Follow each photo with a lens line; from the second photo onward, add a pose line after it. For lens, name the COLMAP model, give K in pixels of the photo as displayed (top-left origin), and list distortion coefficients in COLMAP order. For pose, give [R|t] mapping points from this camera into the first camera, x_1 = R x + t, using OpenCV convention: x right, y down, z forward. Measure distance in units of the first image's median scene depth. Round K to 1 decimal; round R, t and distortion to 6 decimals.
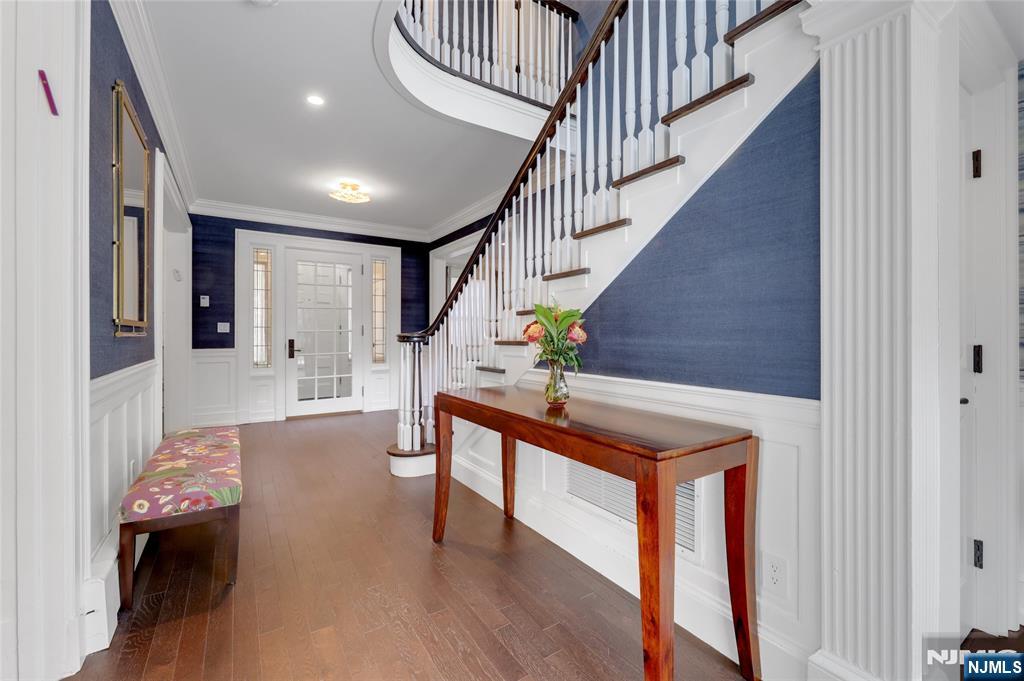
lens RADIAL K [[441.2, 0, 515.1], [0, 441.2, 339.1], [0, 0, 1]] dist [0.000406, -0.000135]
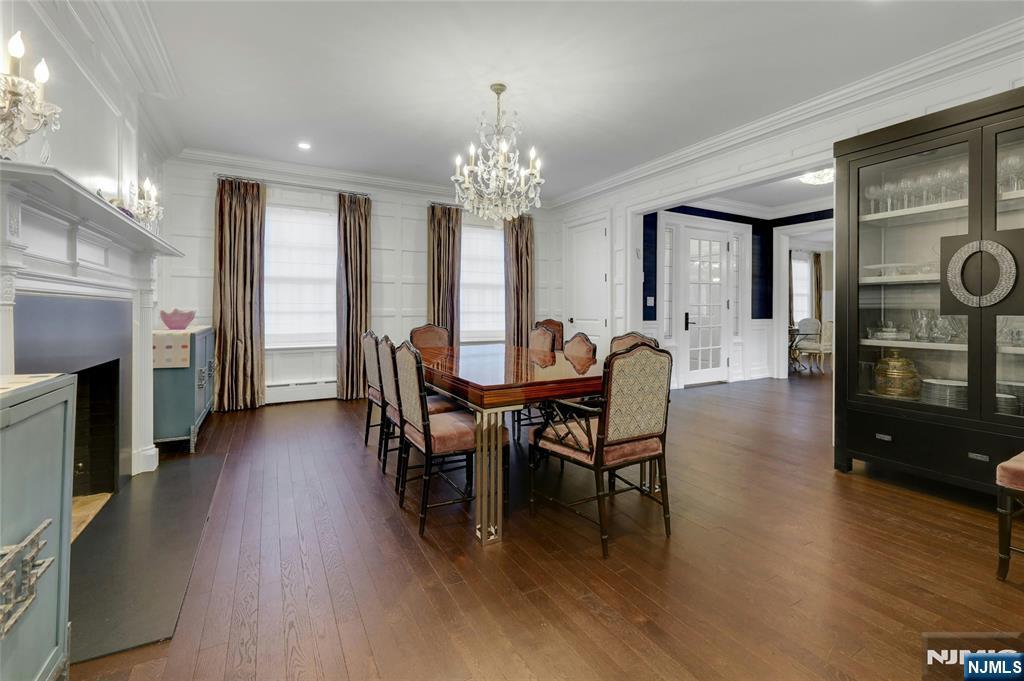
lens RADIAL K [[441.2, 0, 502.0], [0, 441.2, 306.0], [0, 0, 1]] dist [0.000406, -0.000135]
pose [[0.995693, 0.018066, -0.090935, -0.809581], [-0.017679, 0.999831, 0.005062, -0.012326], [0.091012, -0.003433, 0.995844, -0.099221]]
